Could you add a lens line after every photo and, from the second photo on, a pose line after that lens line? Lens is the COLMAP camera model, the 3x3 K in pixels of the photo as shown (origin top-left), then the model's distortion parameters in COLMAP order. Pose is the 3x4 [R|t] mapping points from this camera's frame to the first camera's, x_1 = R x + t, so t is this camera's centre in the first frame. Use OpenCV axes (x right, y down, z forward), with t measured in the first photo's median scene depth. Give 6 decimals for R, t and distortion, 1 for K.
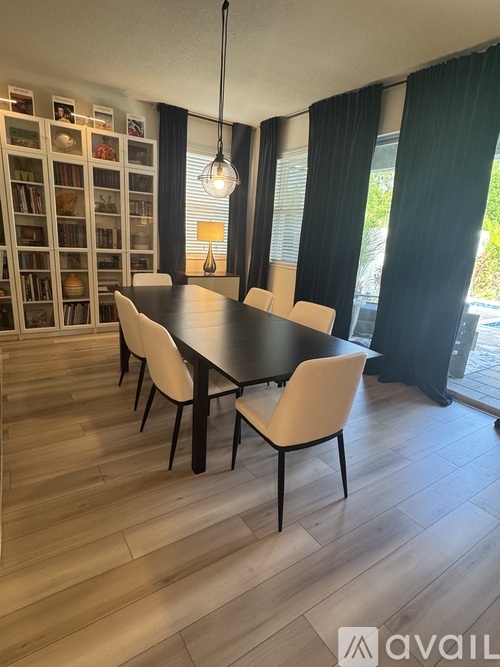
lens RADIAL K [[364.7, 0, 250.9], [0, 364.7, 330.9], [0, 0, 1]] dist [0.006422, -0.002643]
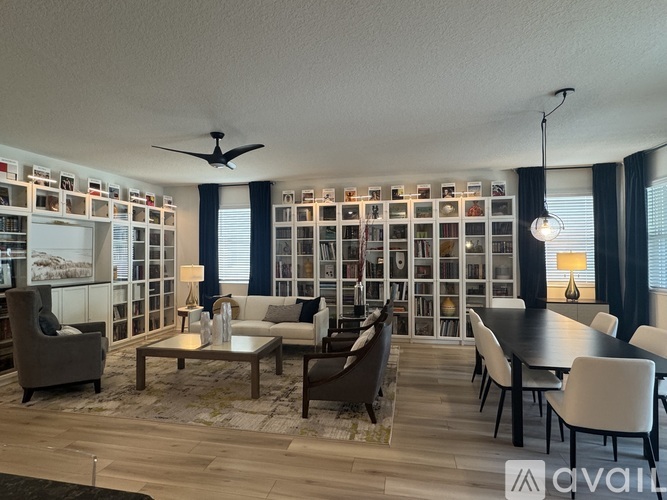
lens RADIAL K [[364.7, 0, 333.5], [0, 364.7, 250.7], [0, 0, 1]] dist [0.006422, -0.002643]
pose [[0.707917, -0.075740, -0.702223, 0.184697], [-0.131783, 0.962610, -0.236677, 0.054949], [0.693892, 0.260088, 0.671467, -0.266032]]
